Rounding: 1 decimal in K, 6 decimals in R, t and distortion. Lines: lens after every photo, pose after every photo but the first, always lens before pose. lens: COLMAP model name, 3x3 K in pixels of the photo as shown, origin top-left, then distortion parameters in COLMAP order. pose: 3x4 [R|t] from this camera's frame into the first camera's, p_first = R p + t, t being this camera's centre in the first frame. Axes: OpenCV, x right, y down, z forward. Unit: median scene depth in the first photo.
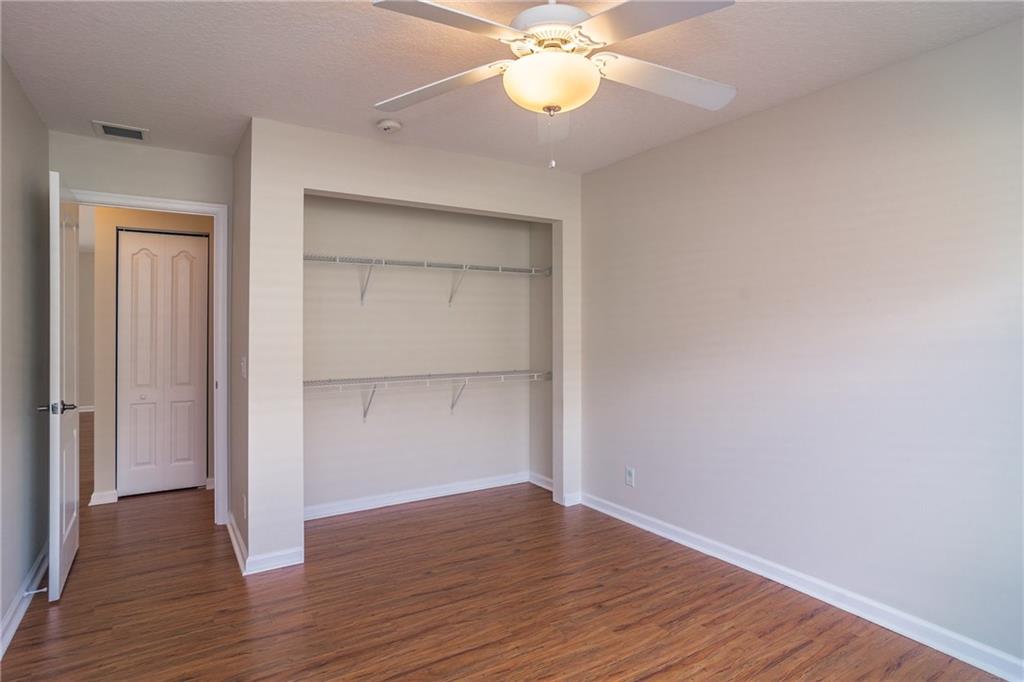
lens RADIAL K [[574.8, 0, 506.7], [0, 574.8, 336.5], [0, 0, 1]] dist [0.001430, 0.002498]
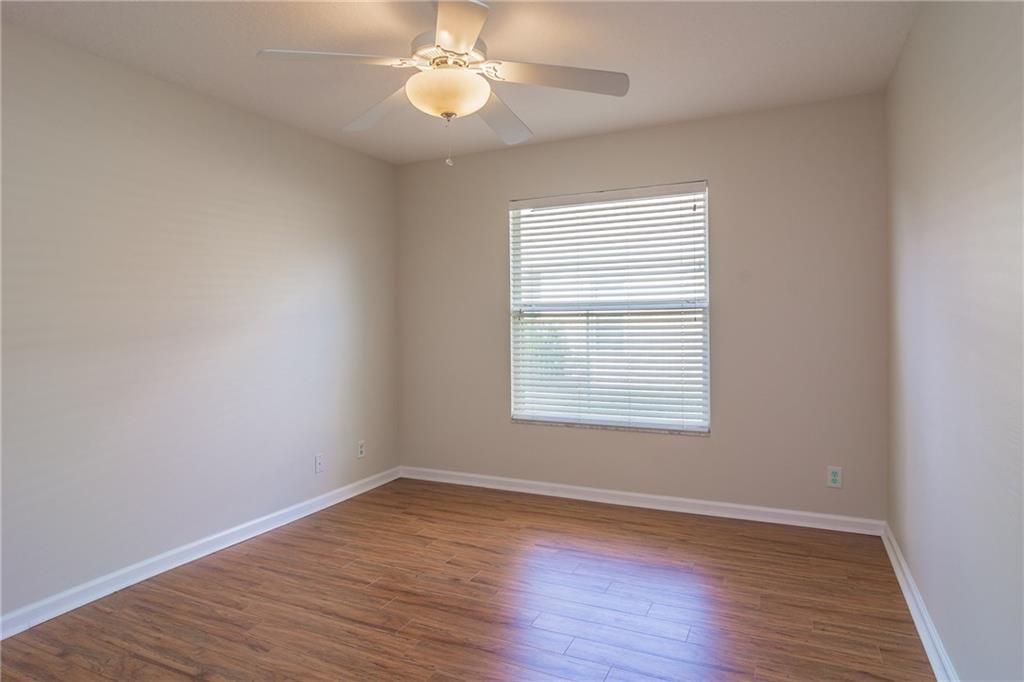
lens RADIAL K [[574.8, 0, 507.0], [0, 574.8, 340.9], [0, 0, 1]] dist [0.001430, 0.002498]
pose [[-0.552947, -0.034238, 0.832513, -0.731685], [-0.002657, 0.999223, 0.039329, -0.018699], [-0.833212, 0.019535, -0.552608, 1.116014]]
